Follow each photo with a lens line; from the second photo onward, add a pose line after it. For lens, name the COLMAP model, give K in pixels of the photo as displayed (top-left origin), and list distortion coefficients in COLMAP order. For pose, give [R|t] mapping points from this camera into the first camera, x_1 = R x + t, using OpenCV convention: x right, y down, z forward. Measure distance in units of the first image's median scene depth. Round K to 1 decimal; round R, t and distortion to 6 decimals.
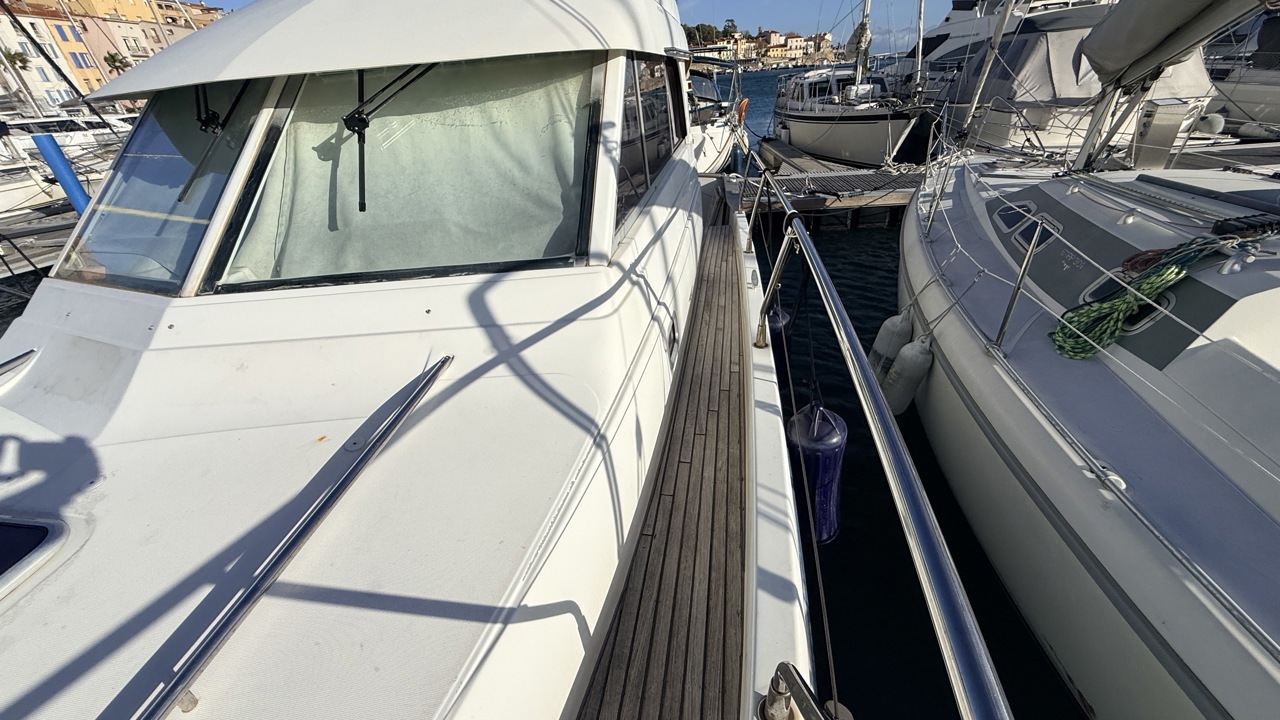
lens RADIAL K [[507.6, 0, 637.7], [0, 507.6, 361.7], [0, 0, 1]] dist [0.000747, -0.000776]
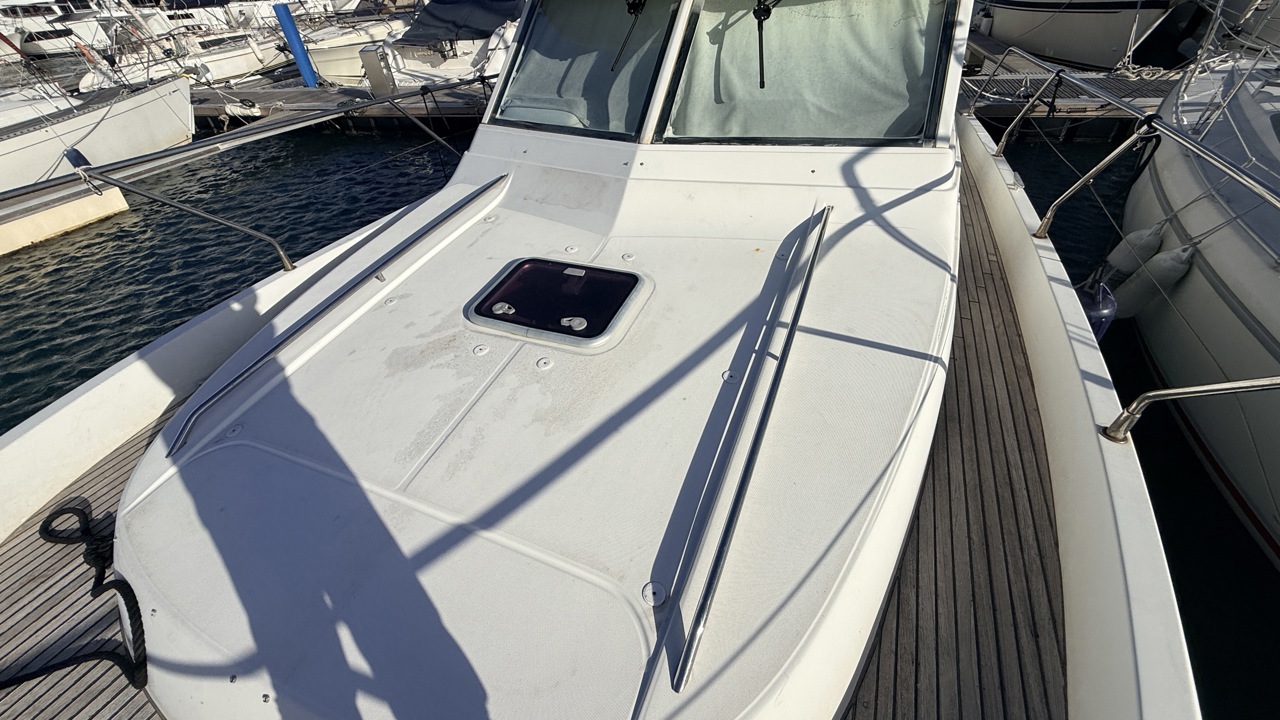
lens RADIAL K [[516.7, 0, 640.0], [0, 516.7, 360.0], [0, 0, 1]] dist [0.001347, 0.007319]
pose [[0.972831, 0.158974, -0.168309, -0.465915], [-0.127382, 0.974588, 0.184260, 0.165115], [0.193325, -0.157815, 0.968360, -0.423770]]
